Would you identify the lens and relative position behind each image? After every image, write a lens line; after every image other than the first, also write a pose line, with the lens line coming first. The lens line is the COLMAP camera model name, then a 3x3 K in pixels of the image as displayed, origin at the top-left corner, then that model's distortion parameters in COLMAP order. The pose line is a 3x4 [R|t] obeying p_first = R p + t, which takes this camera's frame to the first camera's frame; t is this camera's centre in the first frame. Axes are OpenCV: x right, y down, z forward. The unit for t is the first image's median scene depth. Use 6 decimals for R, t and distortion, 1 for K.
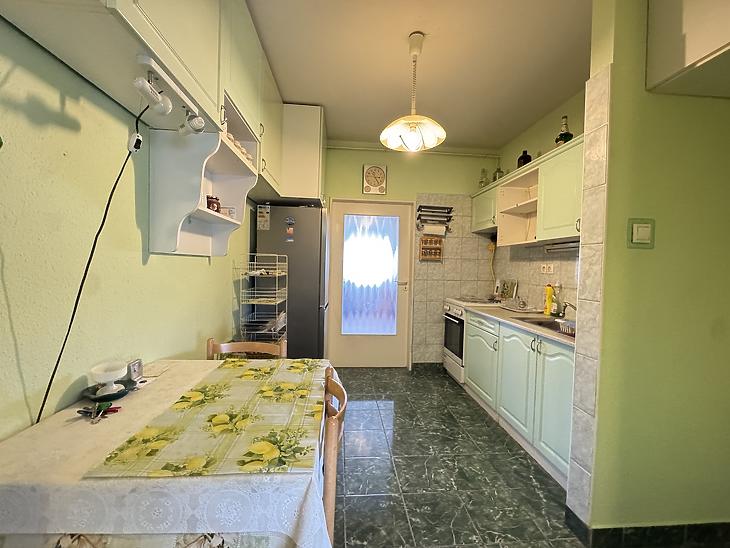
lens RADIAL K [[286.7, 0, 363.0], [0, 286.7, 273.4], [0, 0, 1]] dist [-0.009845, -0.000100]
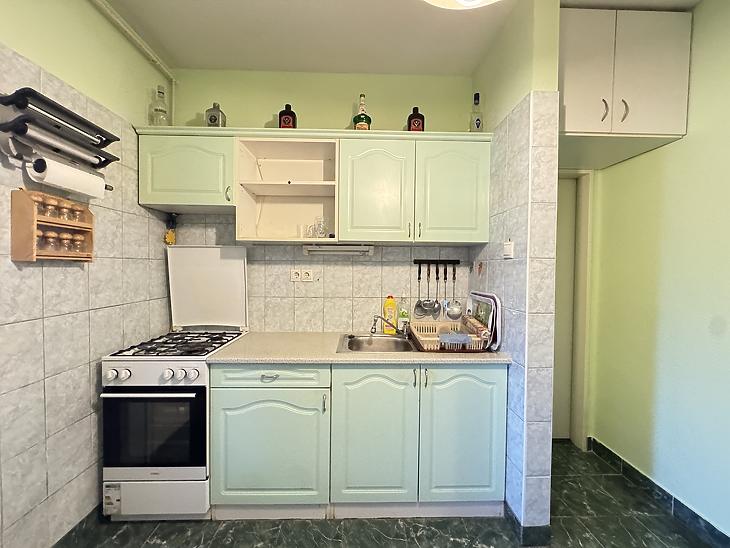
lens RADIAL K [[286.7, 0, 363.3], [0, 286.7, 272.3], [0, 0, 1]] dist [-0.009845, -0.000100]
pose [[0.052830, -0.042115, 0.997715, -0.127266], [0.017179, 0.999001, 0.041260, -0.052349], [-0.998456, 0.014960, 0.053501, 0.785896]]
